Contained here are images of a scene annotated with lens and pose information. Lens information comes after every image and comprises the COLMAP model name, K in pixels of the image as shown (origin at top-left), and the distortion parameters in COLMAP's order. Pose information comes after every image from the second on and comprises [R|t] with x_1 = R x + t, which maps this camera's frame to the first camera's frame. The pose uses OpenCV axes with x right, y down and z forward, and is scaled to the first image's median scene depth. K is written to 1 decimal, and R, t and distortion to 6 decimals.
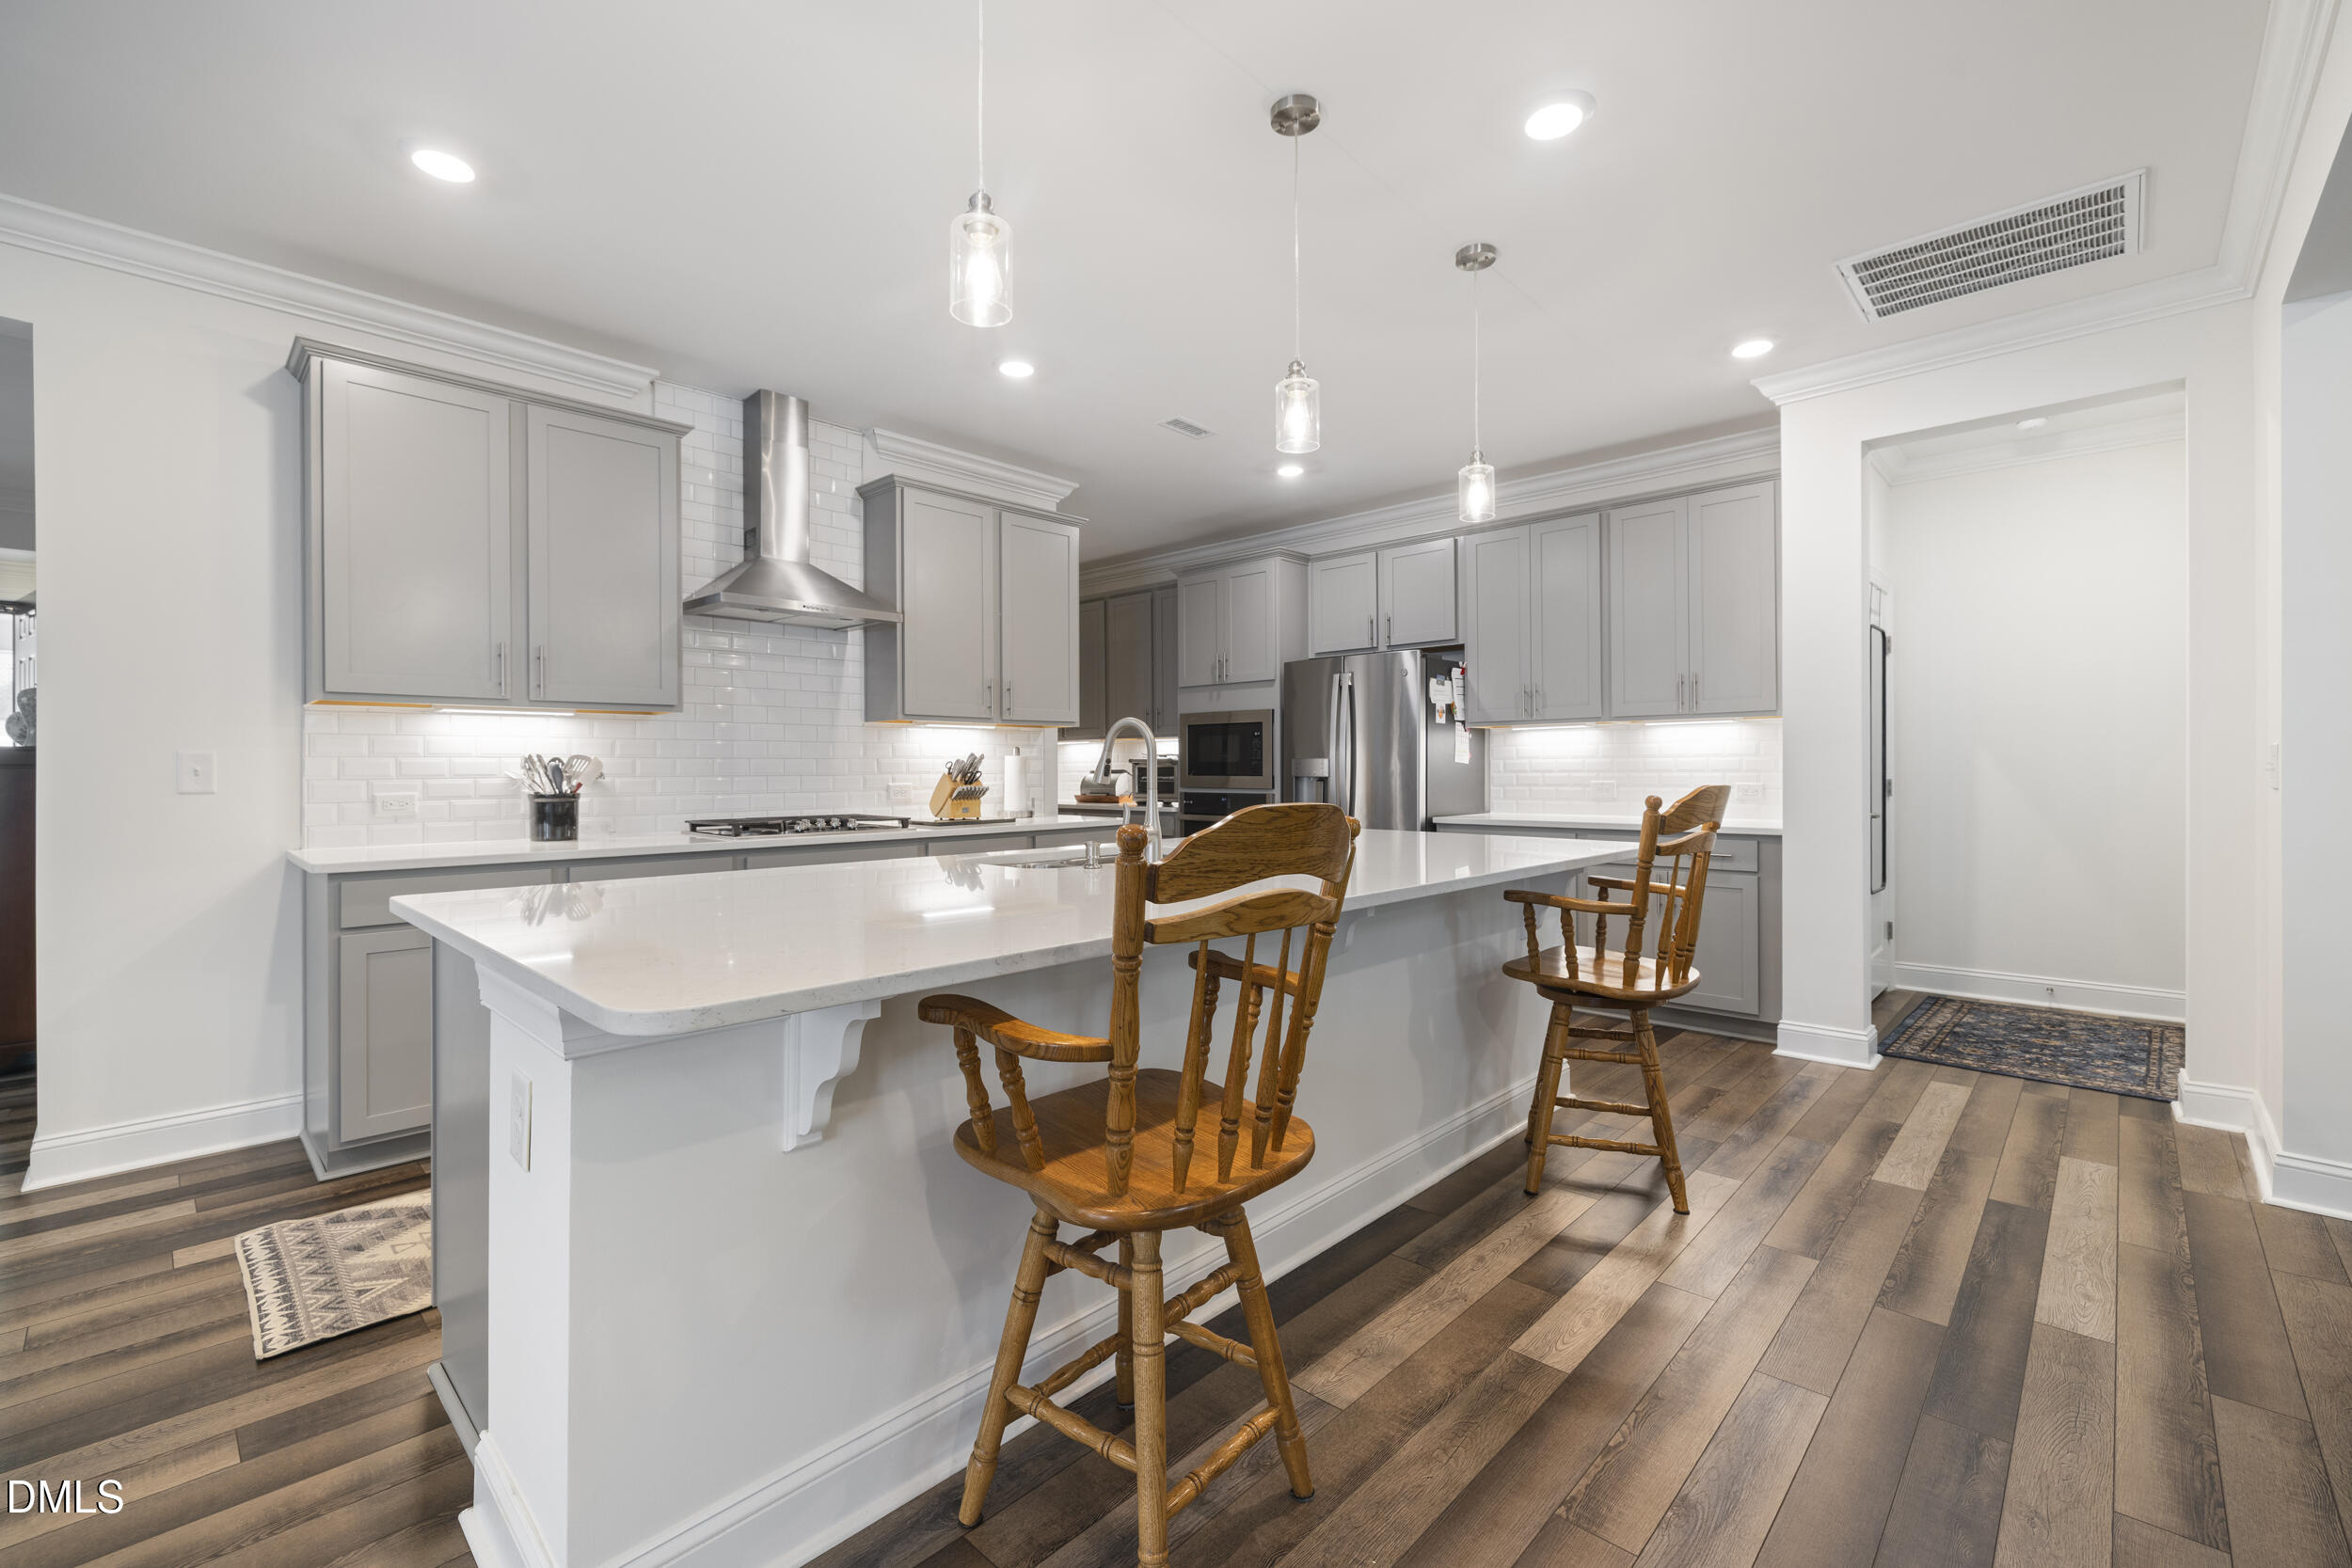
lens RADIAL K [[986.9, 0, 1189.5], [0, 986.9, 770.9], [0, 0, 1]] dist [0.001861, -0.001003]
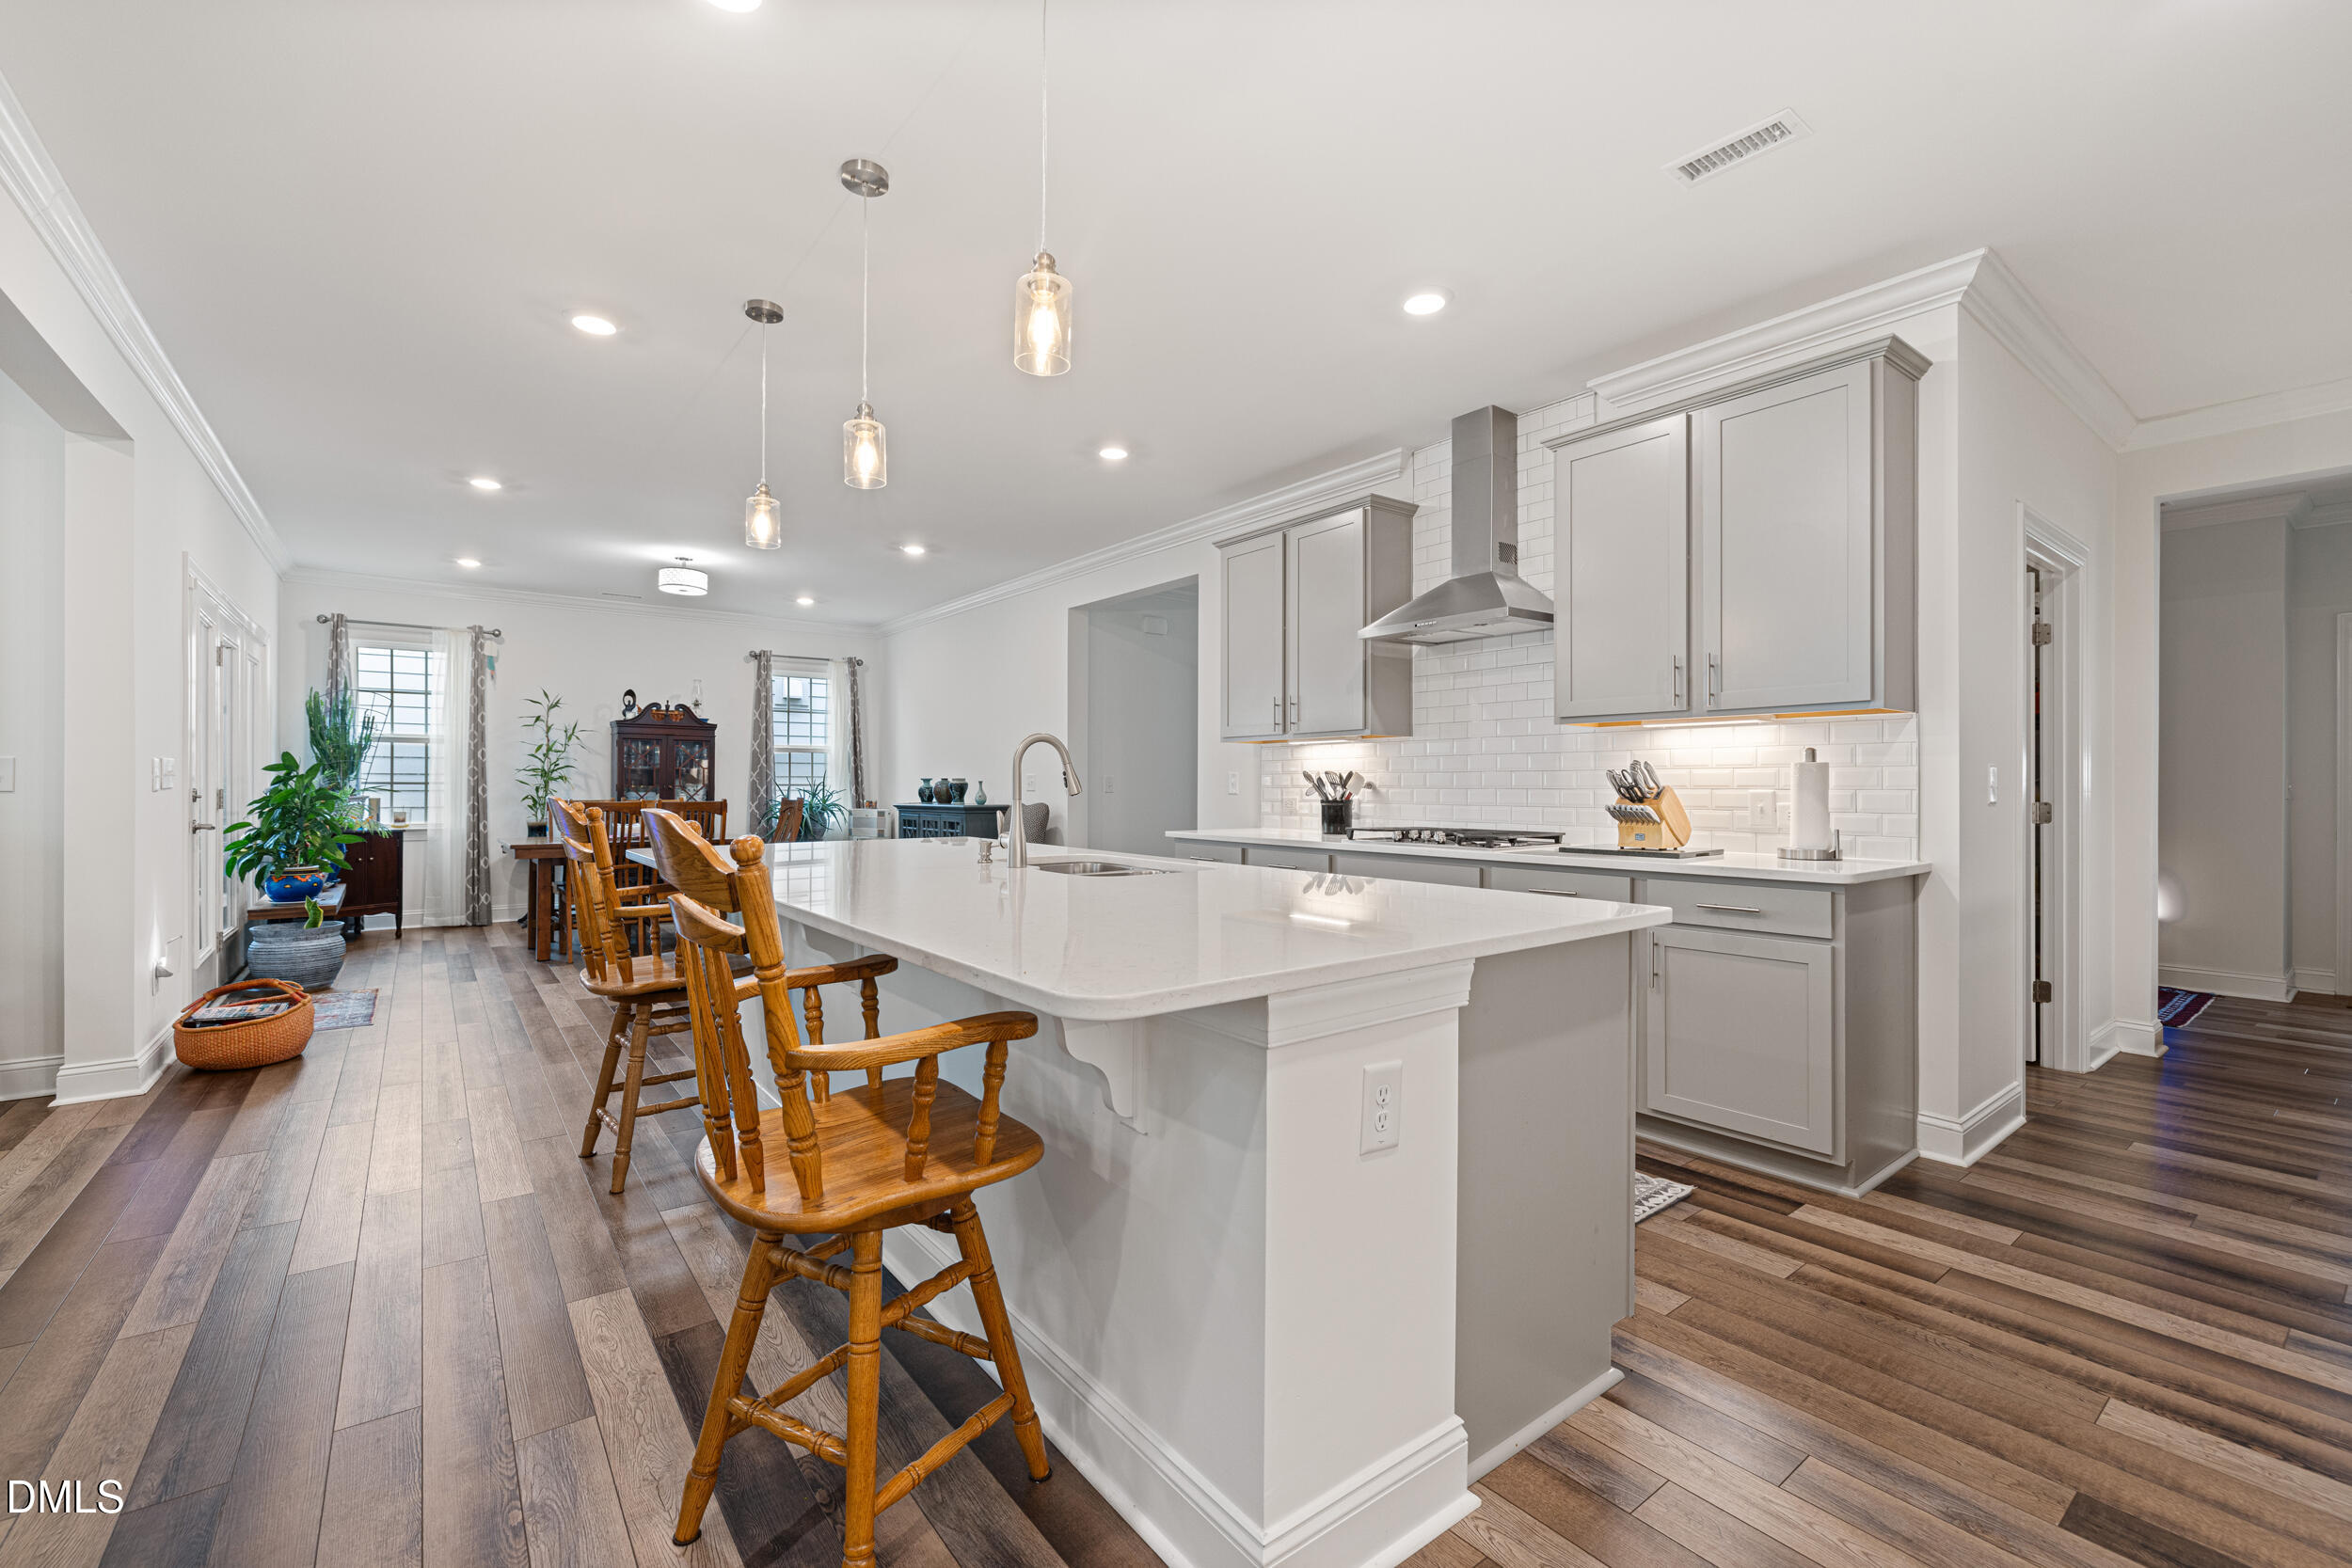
lens RADIAL K [[986.9, 0, 1167.4], [0, 986.9, 787.3], [0, 0, 1]] dist [0.001861, -0.001003]
pose [[-0.162788, 0.004600, -0.986650, 0.599792], [-0.004784, 0.999974, 0.005452, -0.000379], [0.986650, 0.005608, -0.162761, 0.802488]]
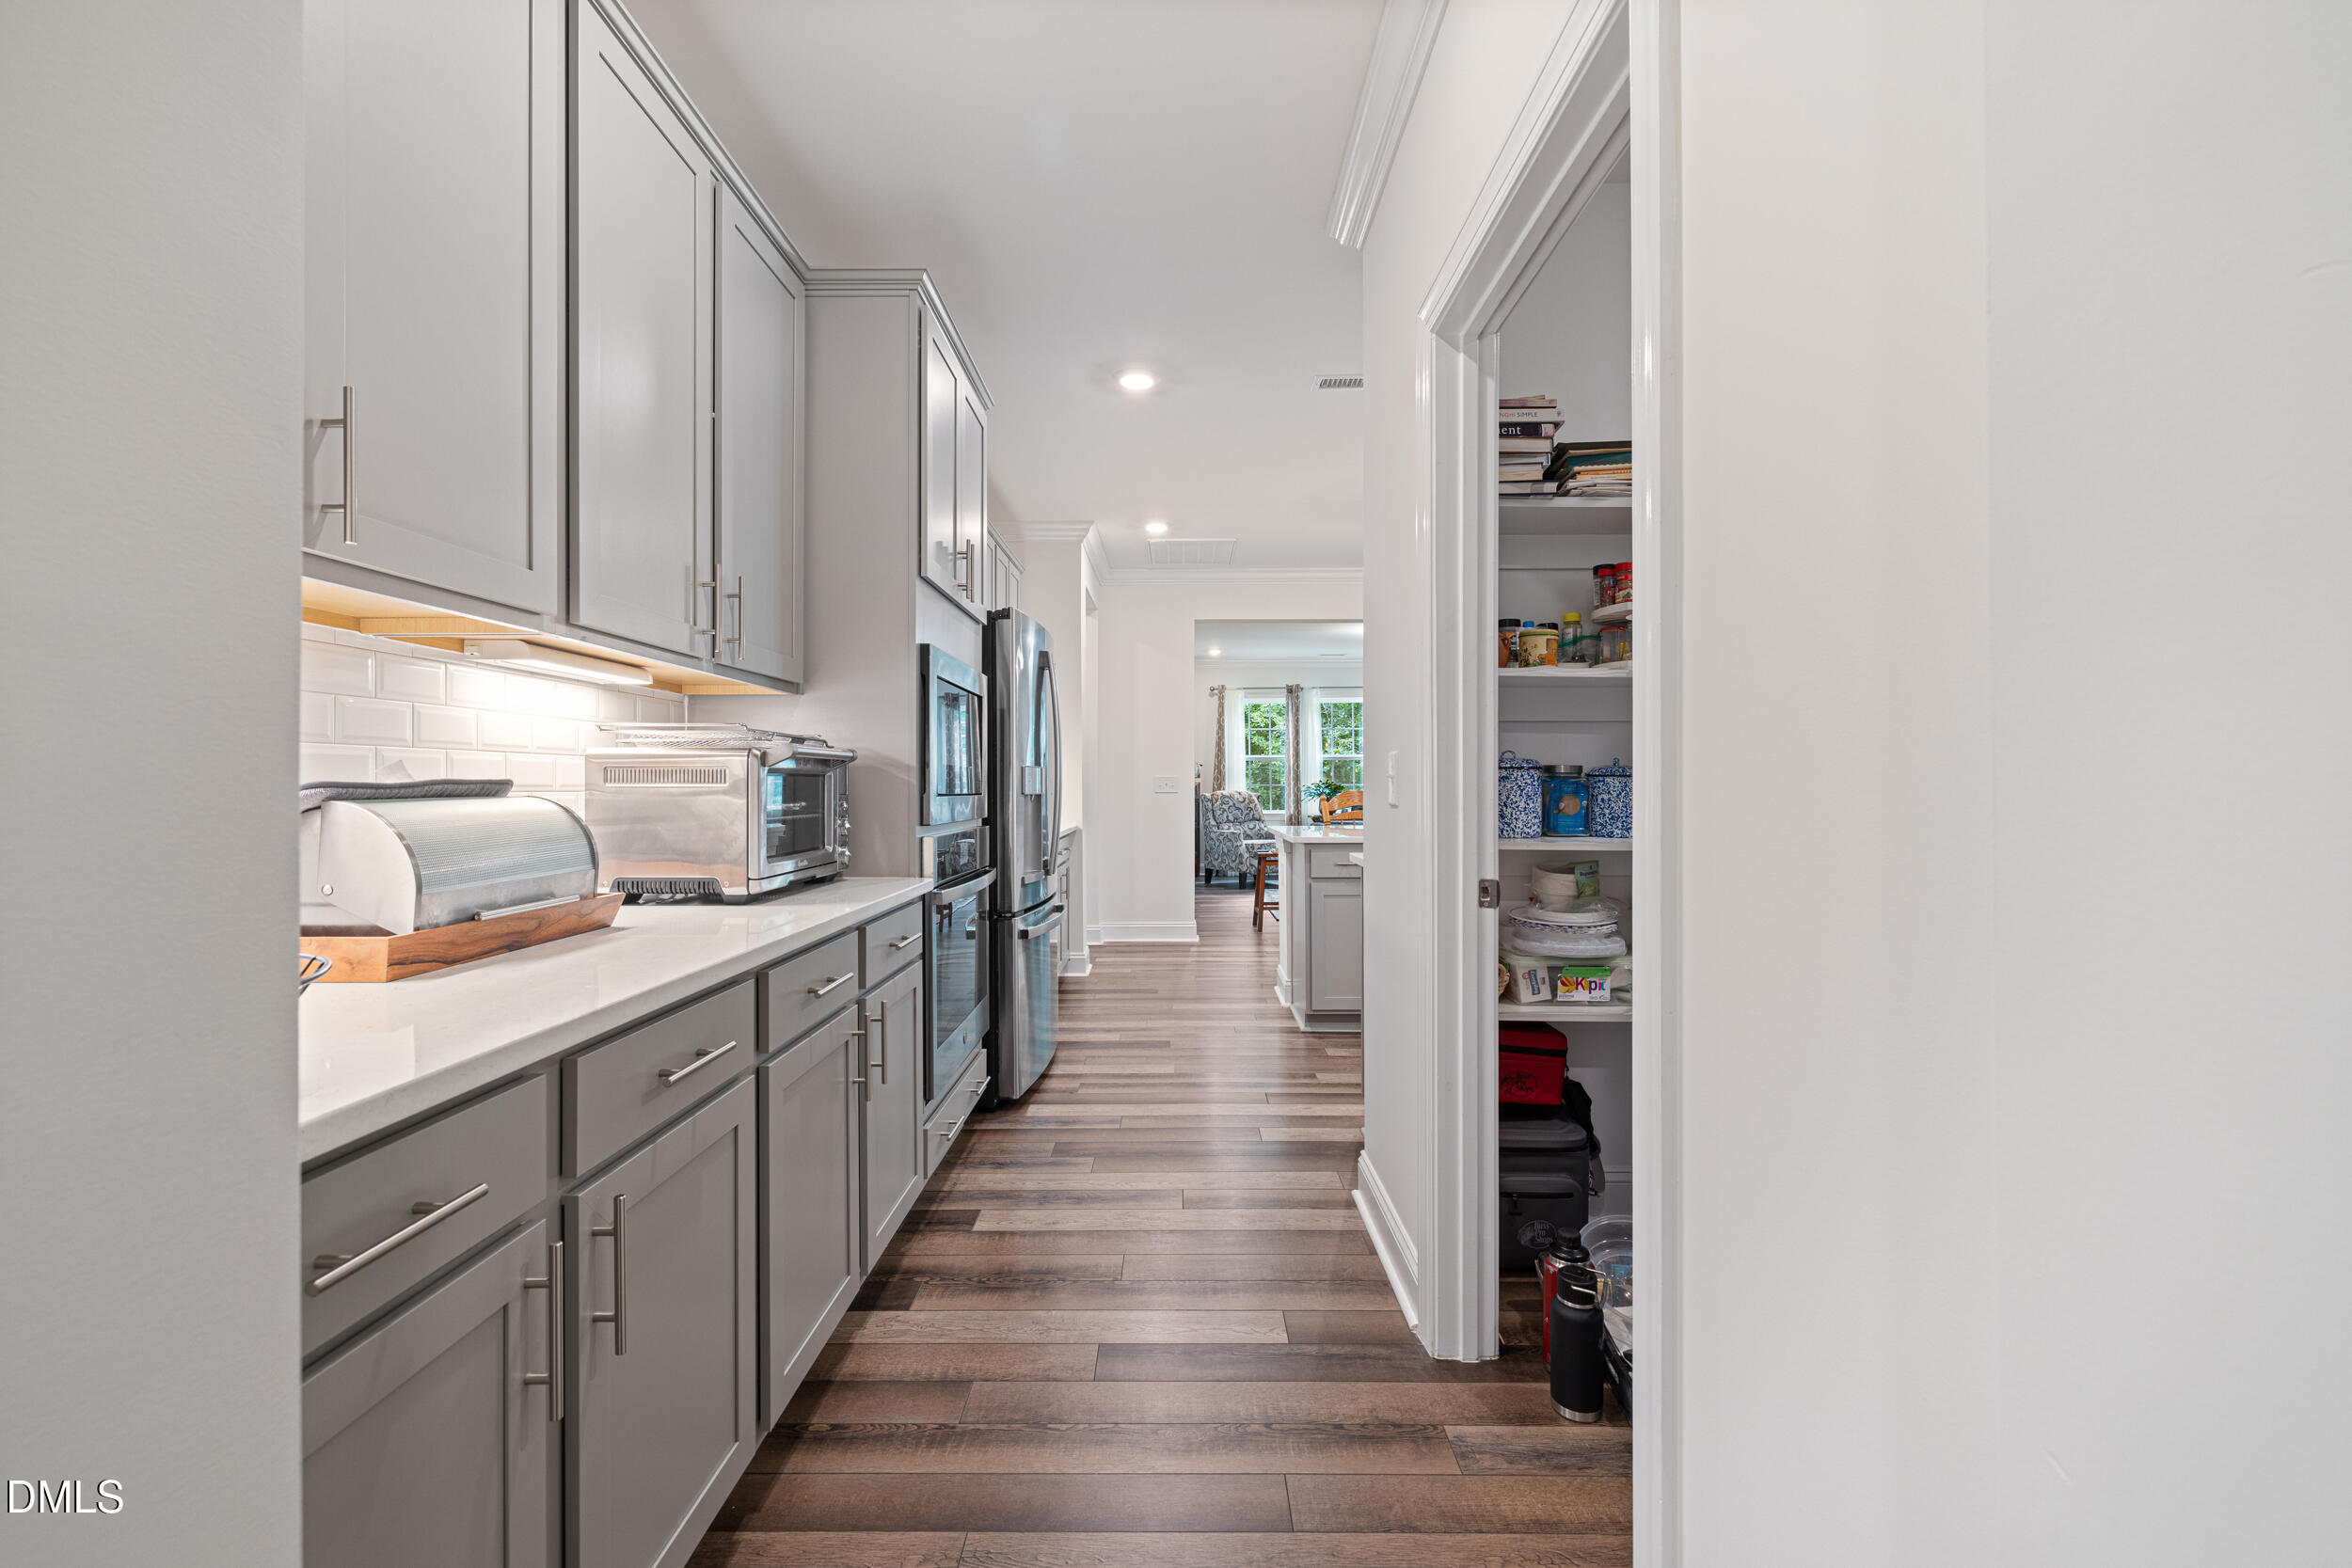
lens RADIAL K [[986.9, 0, 1163.8], [0, 986.9, 782.5], [0, 0, 1]] dist [0.001861, -0.001003]
pose [[-0.673884, 0.008756, 0.738785, -0.536667], [0.007897, 0.999958, -0.004649, 0.002063], [-0.738795, 0.002701, -0.673925, 1.740789]]
